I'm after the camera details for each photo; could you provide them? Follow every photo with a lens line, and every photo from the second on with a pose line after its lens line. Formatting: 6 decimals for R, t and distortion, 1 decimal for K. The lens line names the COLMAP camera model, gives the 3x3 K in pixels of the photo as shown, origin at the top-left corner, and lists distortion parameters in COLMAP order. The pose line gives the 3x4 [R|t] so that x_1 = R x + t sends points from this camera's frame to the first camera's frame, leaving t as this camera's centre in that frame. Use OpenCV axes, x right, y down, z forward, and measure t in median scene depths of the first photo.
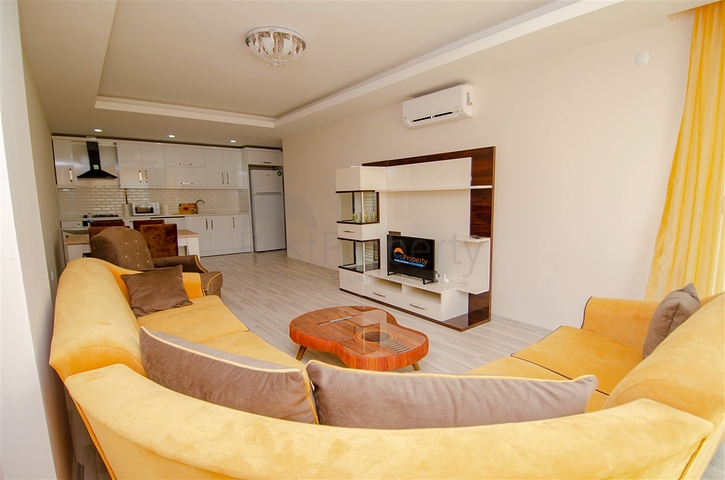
lens RADIAL K [[369.4, 0, 362.4], [0, 369.4, 248.8], [0, 0, 1]] dist [0.049590, -0.056616]
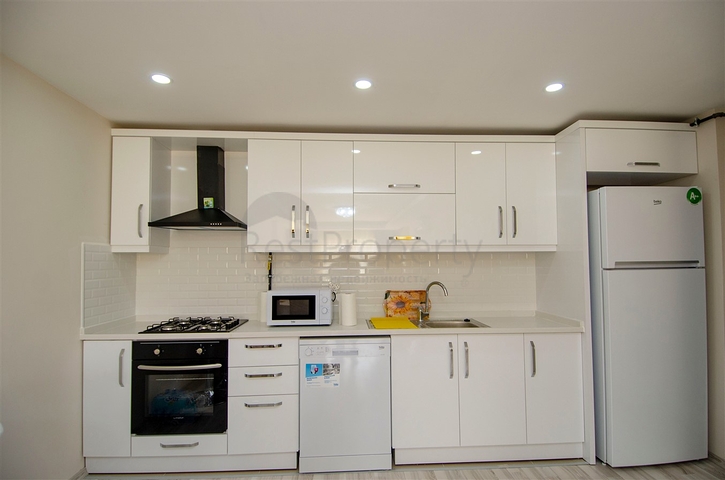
lens RADIAL K [[369.4, 0, 362.4], [0, 369.4, 248.8], [0, 0, 1]] dist [0.049590, -0.056616]
pose [[0.825473, -0.020159, -0.564081, -0.287282], [-0.082171, 0.984423, -0.155430, -0.100260], [0.558428, 0.174655, 0.810959, 0.654325]]
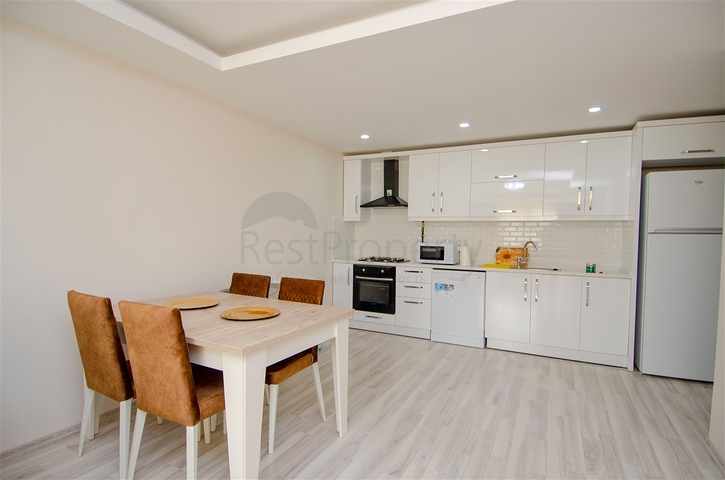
lens RADIAL K [[369.4, 0, 362.4], [0, 369.4, 248.8], [0, 0, 1]] dist [0.049590, -0.056616]
pose [[0.431688, 0.051325, -0.900562, -0.061626], [-0.148026, 0.988876, -0.014598, -0.077494], [0.889794, 0.139608, 0.434483, 0.554581]]
